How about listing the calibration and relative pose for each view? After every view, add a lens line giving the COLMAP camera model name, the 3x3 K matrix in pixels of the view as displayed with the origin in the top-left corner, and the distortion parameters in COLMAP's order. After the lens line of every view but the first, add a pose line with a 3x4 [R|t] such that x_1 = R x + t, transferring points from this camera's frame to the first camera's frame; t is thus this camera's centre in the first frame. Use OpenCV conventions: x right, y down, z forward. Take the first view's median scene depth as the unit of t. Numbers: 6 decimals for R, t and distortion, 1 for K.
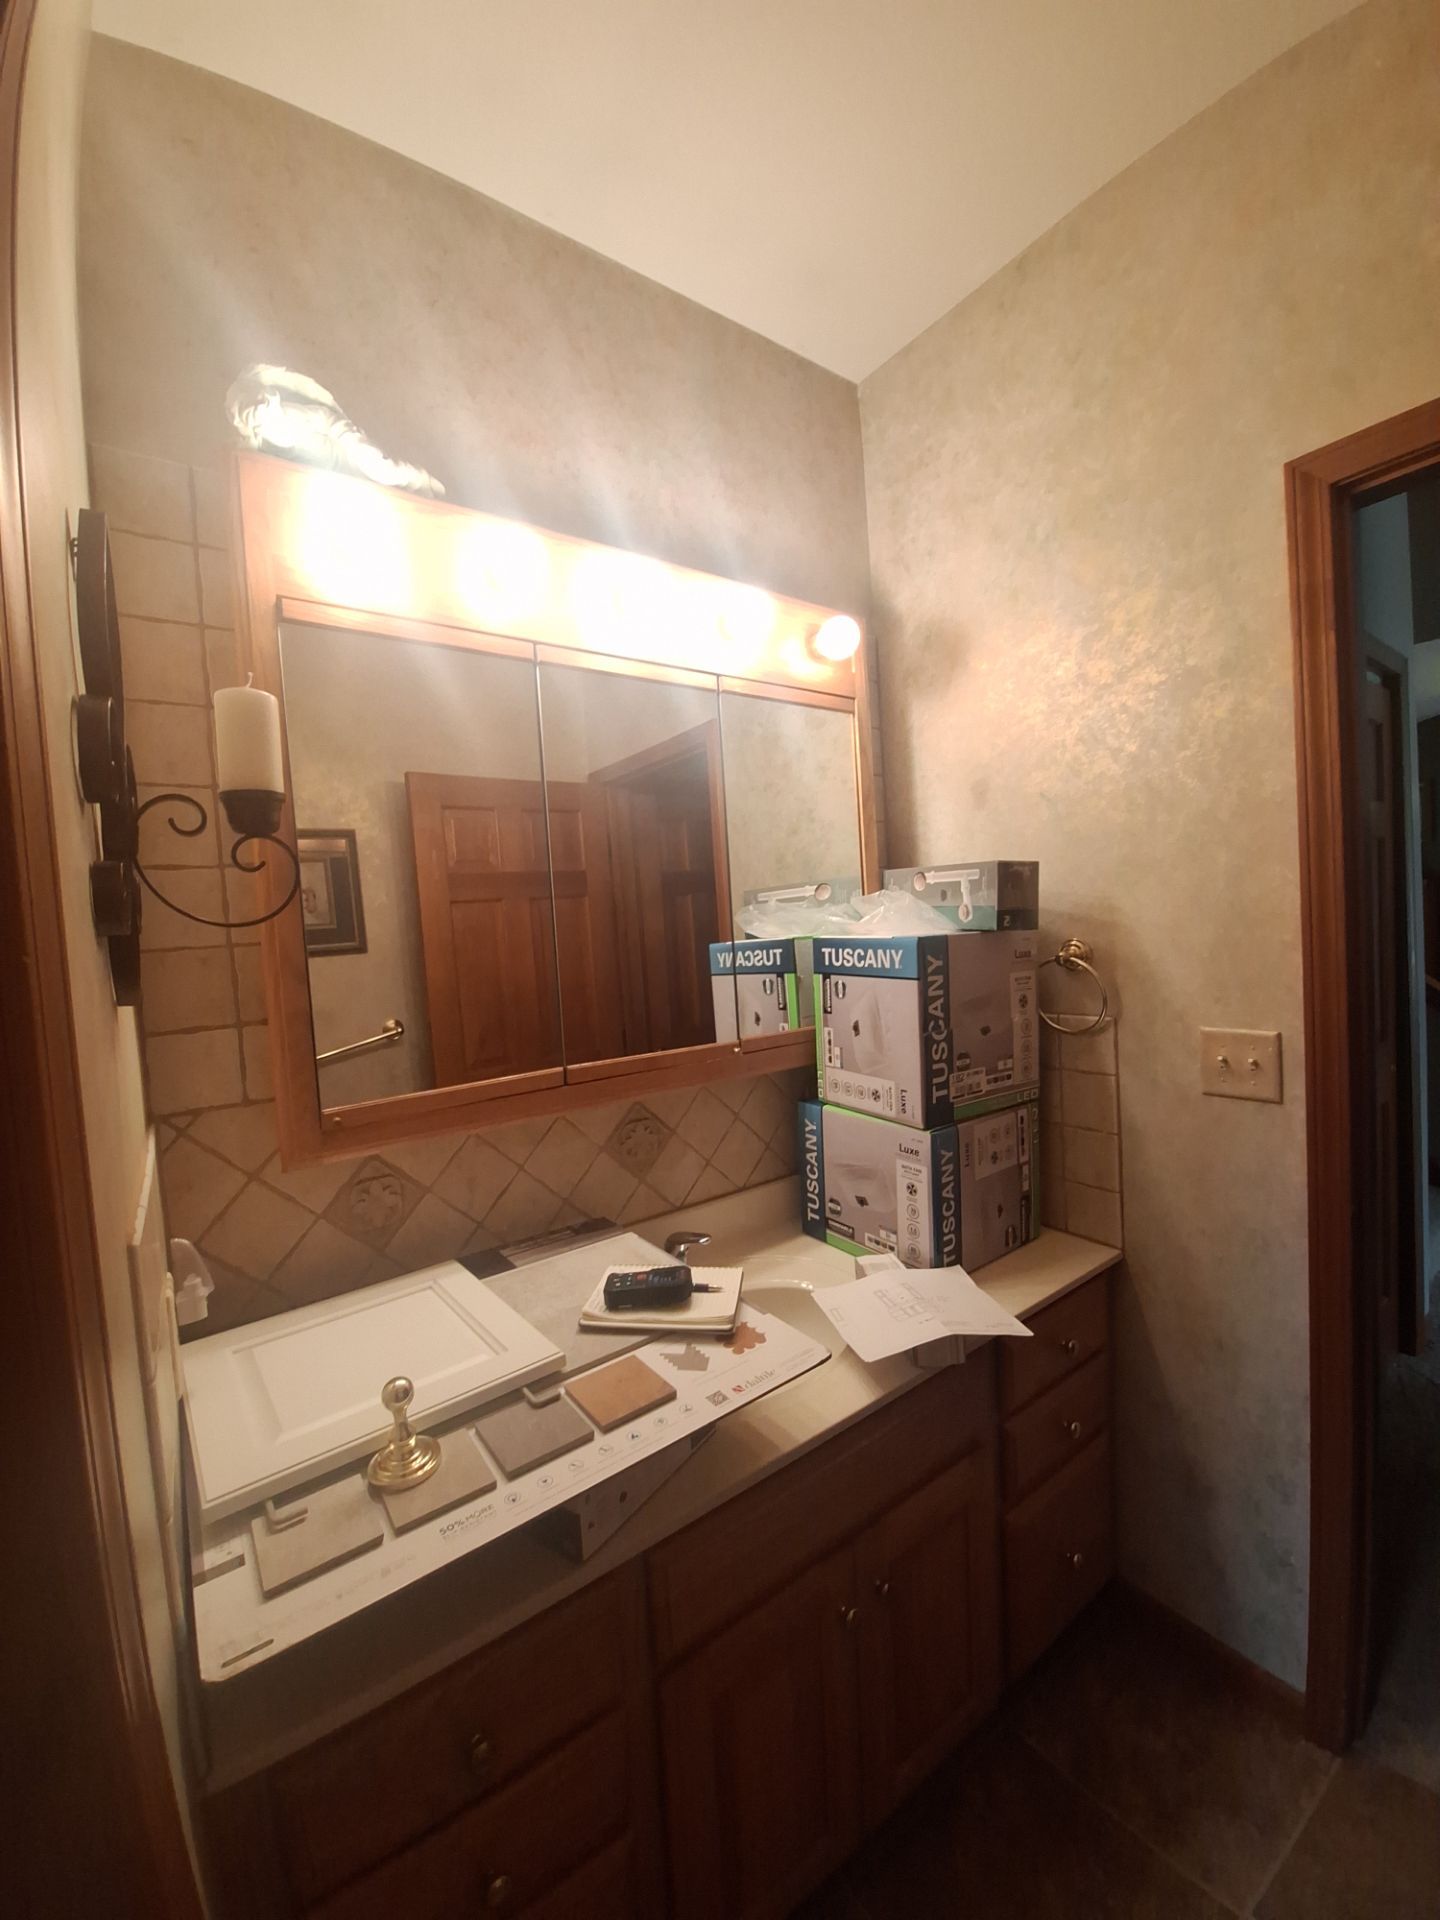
lens RADIAL K [[765.7, 0, 712.6], [0, 765.7, 957.7], [0, 0, 1]] dist [-0.011974, -0.000595]
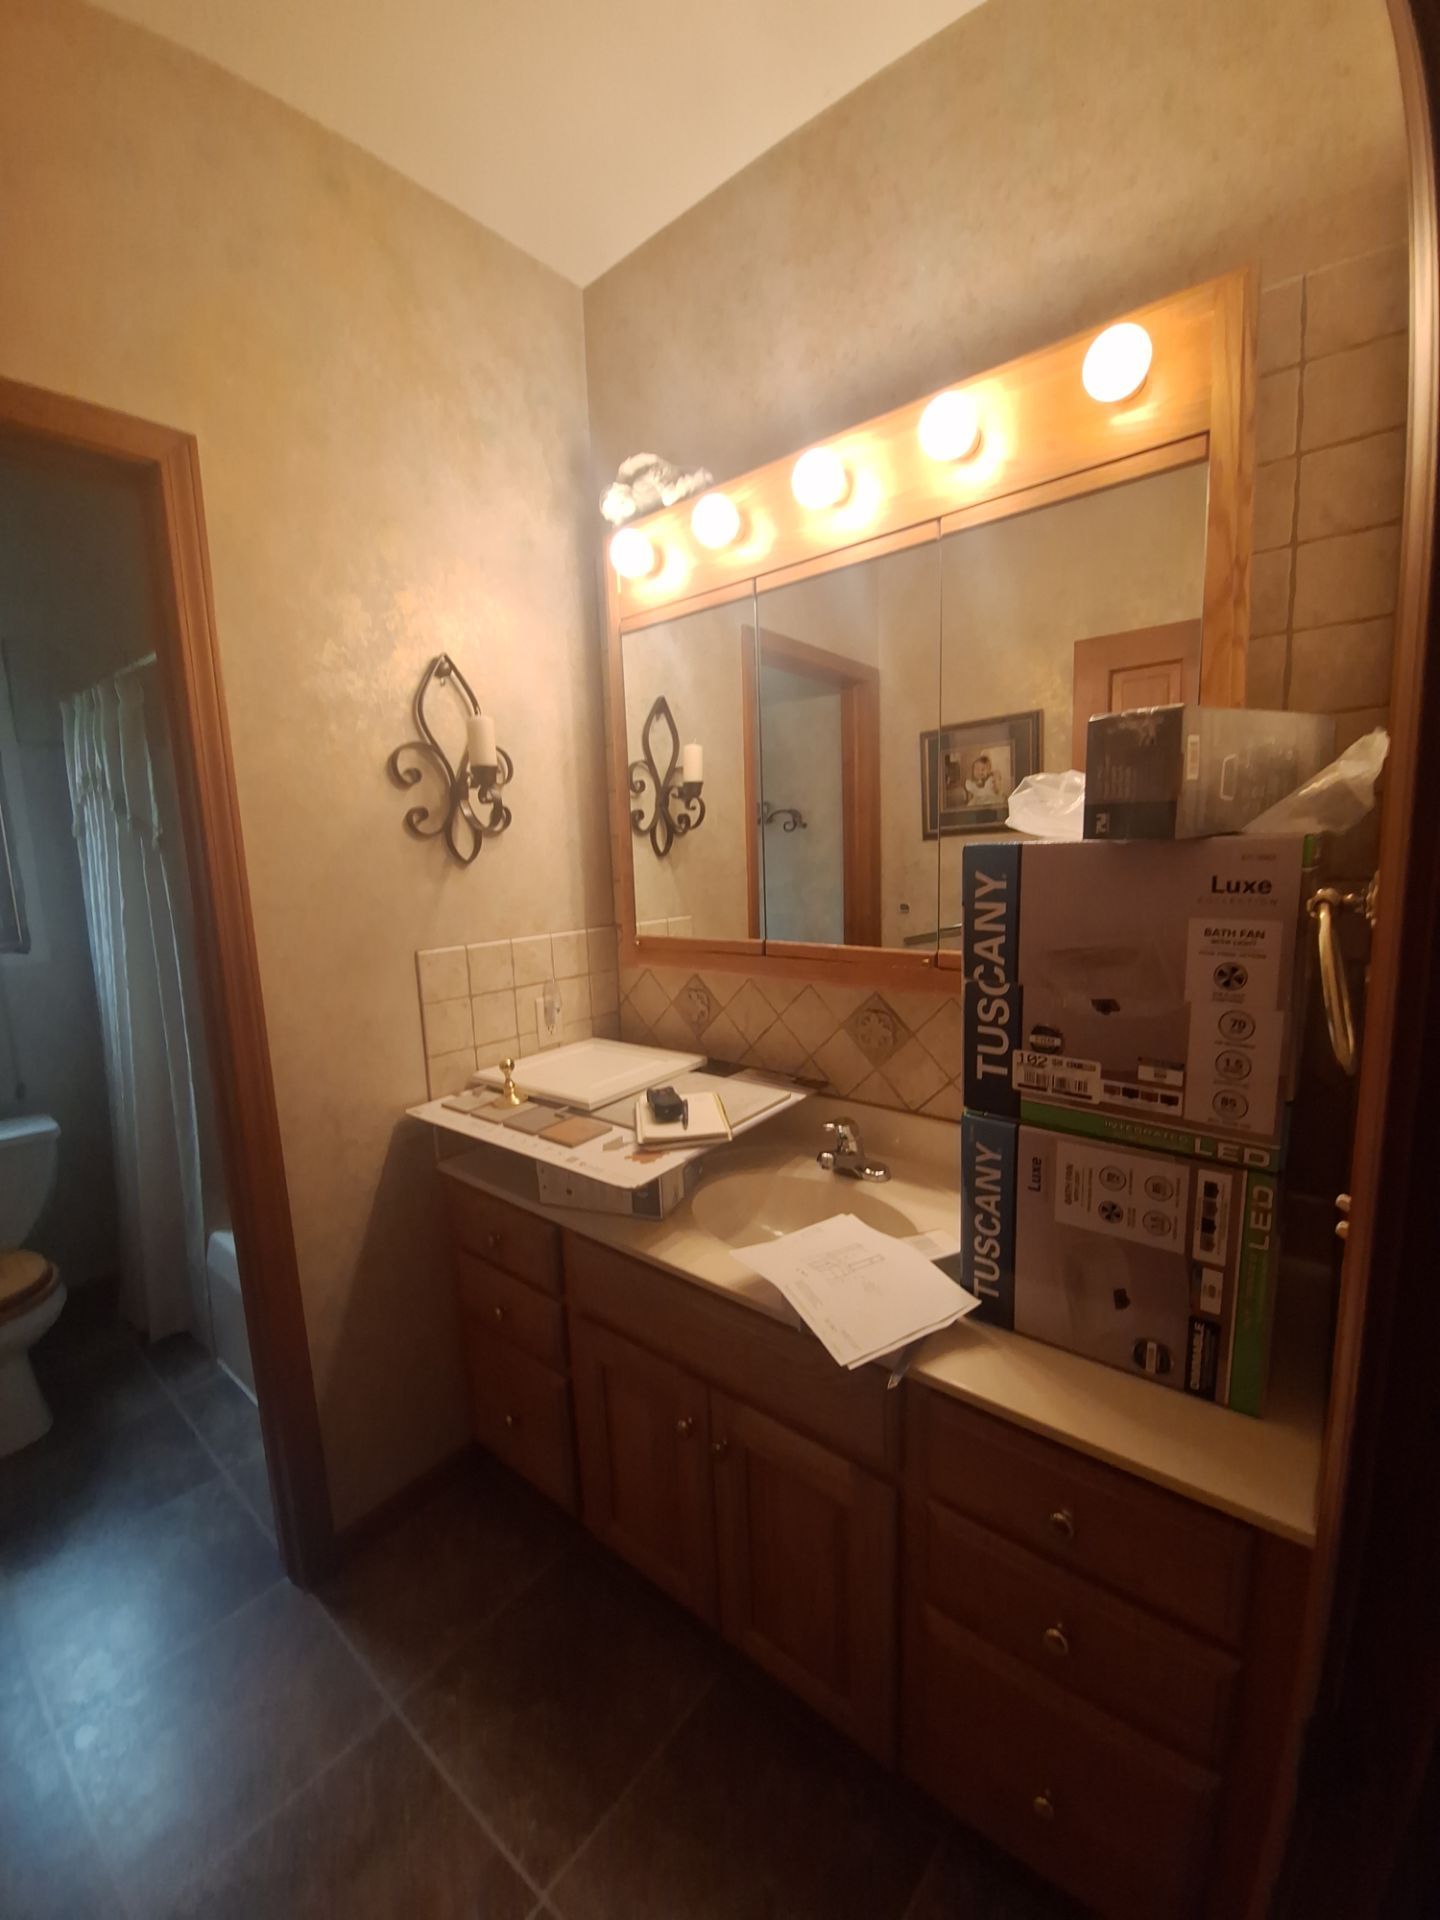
lens RADIAL K [[765.7, 0, 712.6], [0, 765.7, 957.7], [0, 0, 1]] dist [-0.011974, -0.000595]
pose [[0.246272, 0.183374, -0.951695, 0.876242], [-0.014738, 0.982533, 0.185502, -0.050859], [0.969089, -0.031658, 0.244673, 0.570869]]
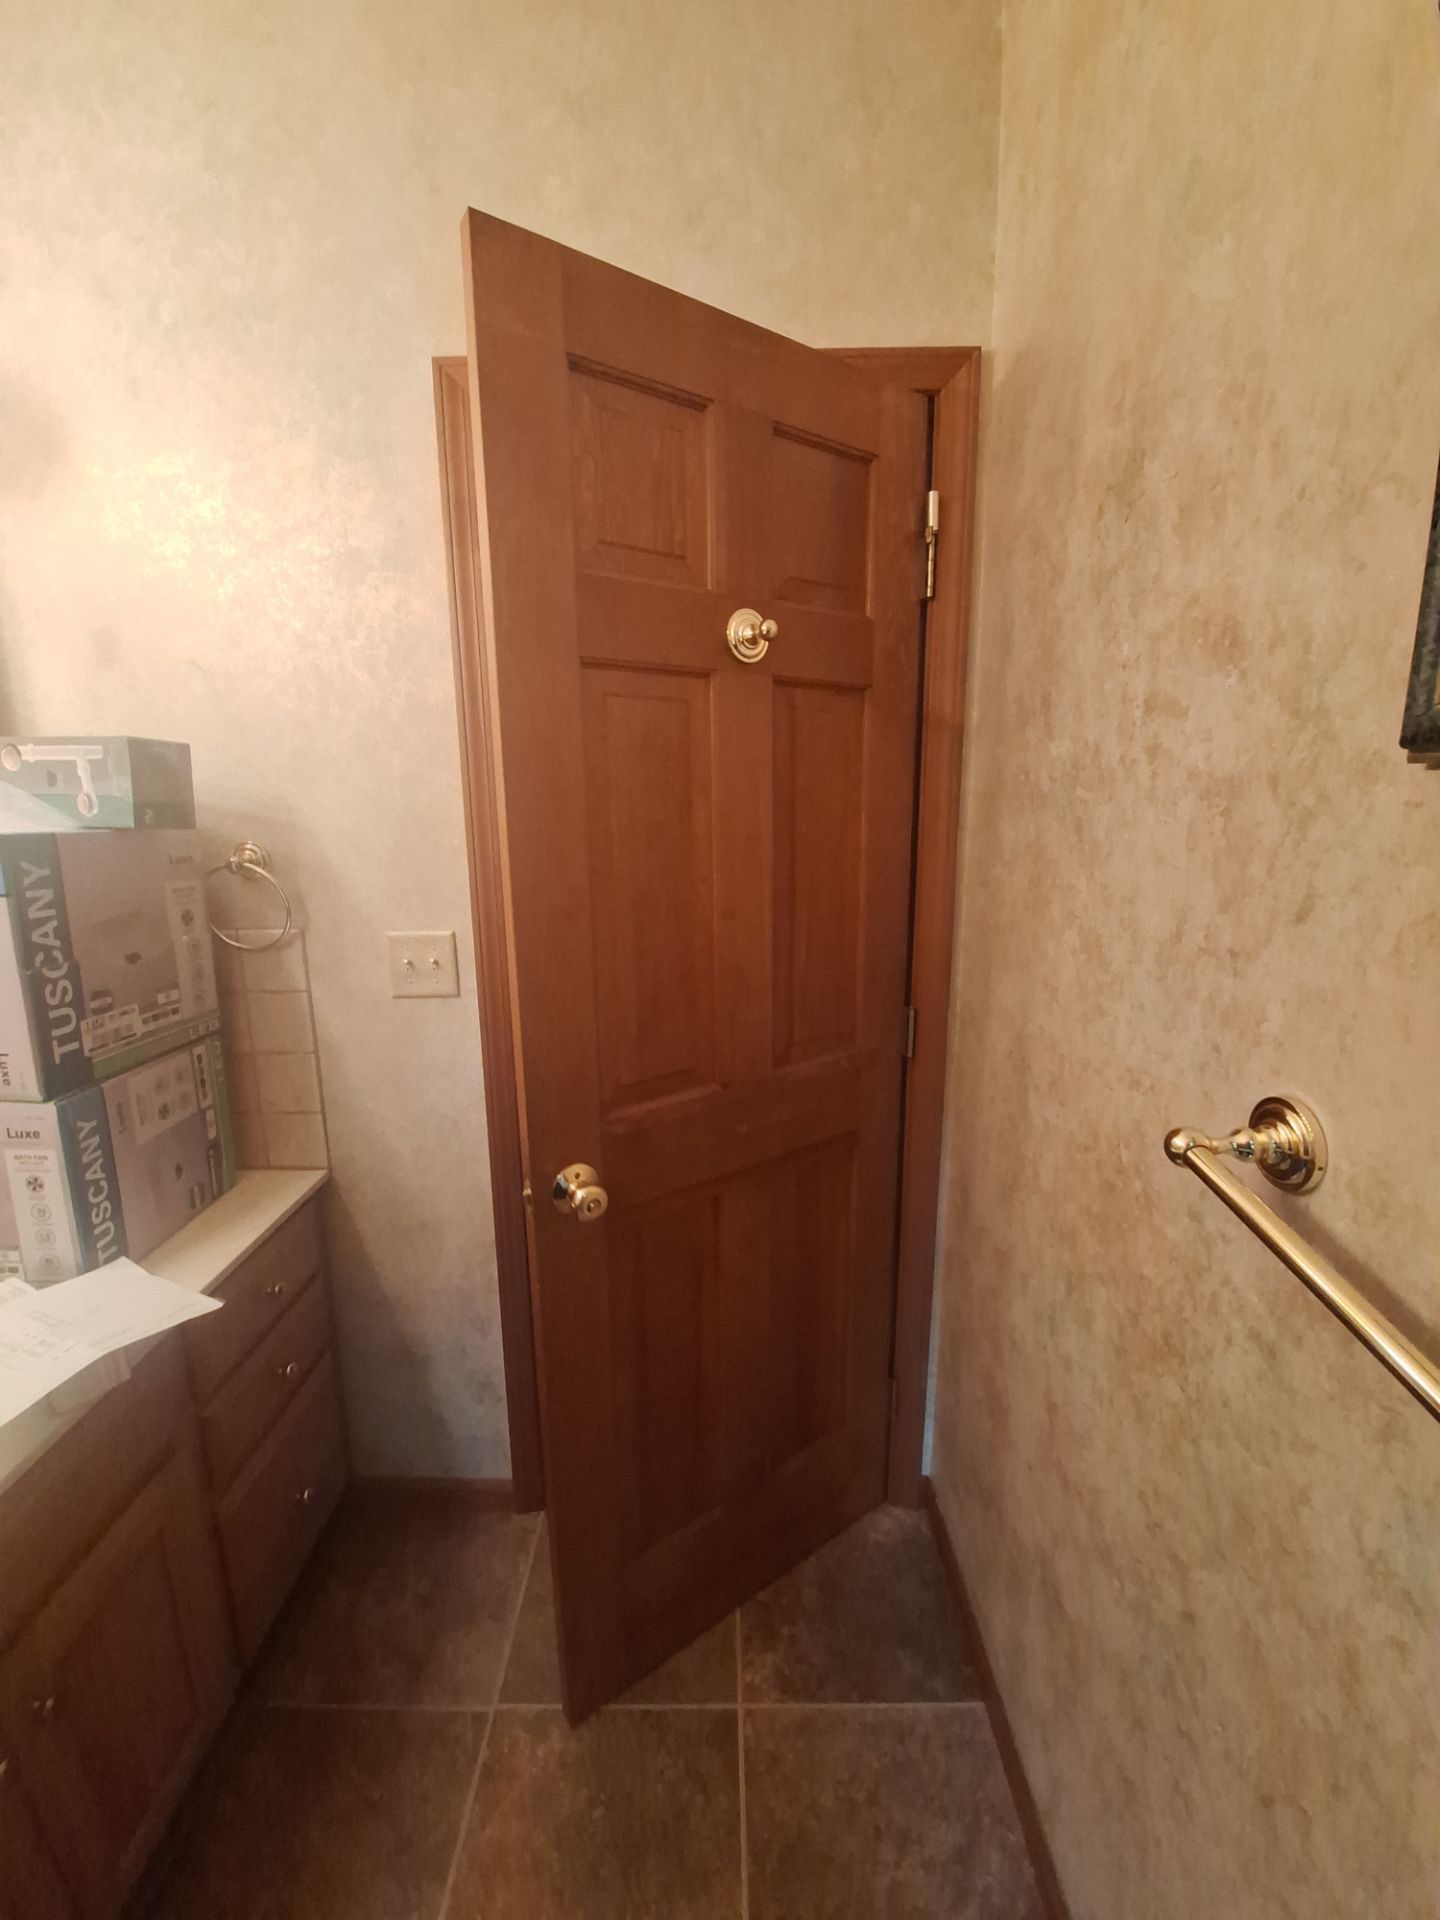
lens RADIAL K [[765.7, 0, 712.6], [0, 765.7, 957.7], [0, 0, 1]] dist [-0.011974, -0.000595]
pose [[0.588034, -0.105059, 0.801984, 0.083571], [0.011263, 0.992496, 0.121758, 0.007023], [-0.808758, -0.062565, 0.584805, 0.065083]]
